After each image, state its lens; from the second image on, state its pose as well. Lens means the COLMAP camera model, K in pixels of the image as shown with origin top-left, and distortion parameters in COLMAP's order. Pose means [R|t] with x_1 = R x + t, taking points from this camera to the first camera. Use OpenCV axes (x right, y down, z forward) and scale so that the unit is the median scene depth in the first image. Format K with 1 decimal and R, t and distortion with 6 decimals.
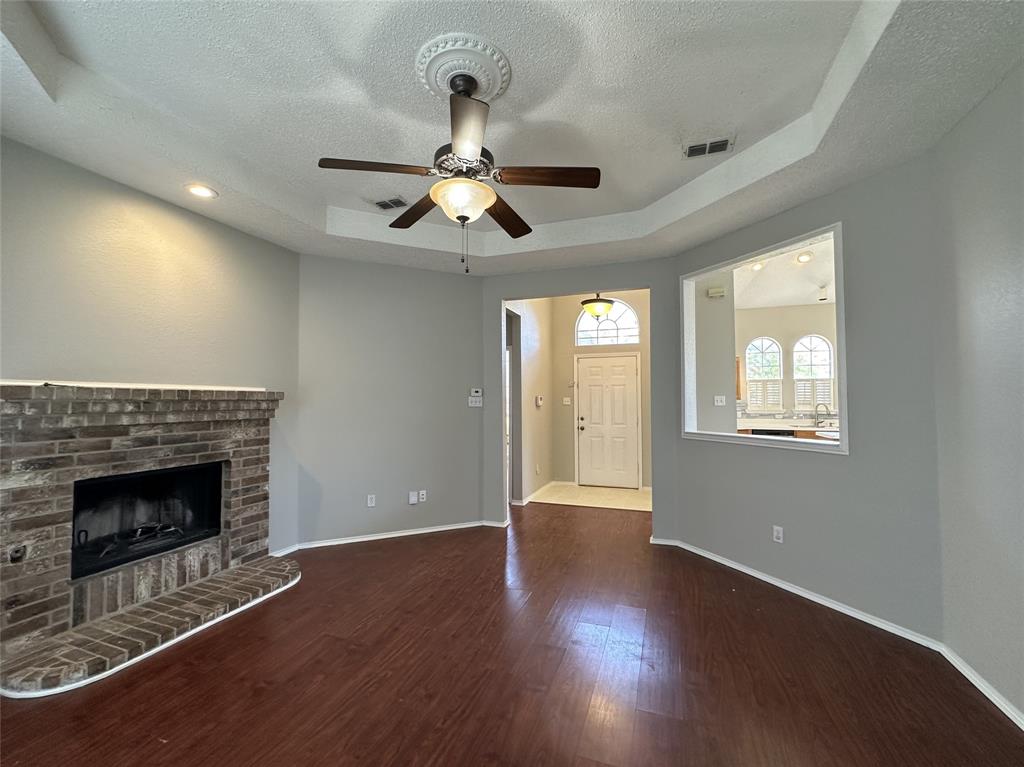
lens RADIAL K [[418.8, 0, 509.7], [0, 418.8, 390.0], [0, 0, 1]] dist [-0.000743, 0.000072]
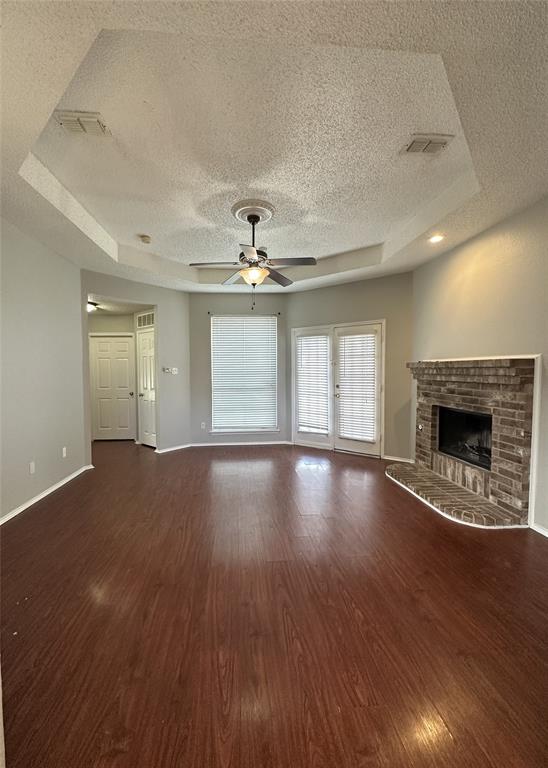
lens RADIAL K [[334.8, 0, 266.9], [0, 334.8, 385.8], [0, 0, 1]] dist [-0.005055, 0.000958]
pose [[-0.905108, 0.027732, -0.424275, 0.380581], [0.019049, 0.999514, 0.024694, 0.045032], [0.424754, 0.014268, -0.905196, 1.718250]]
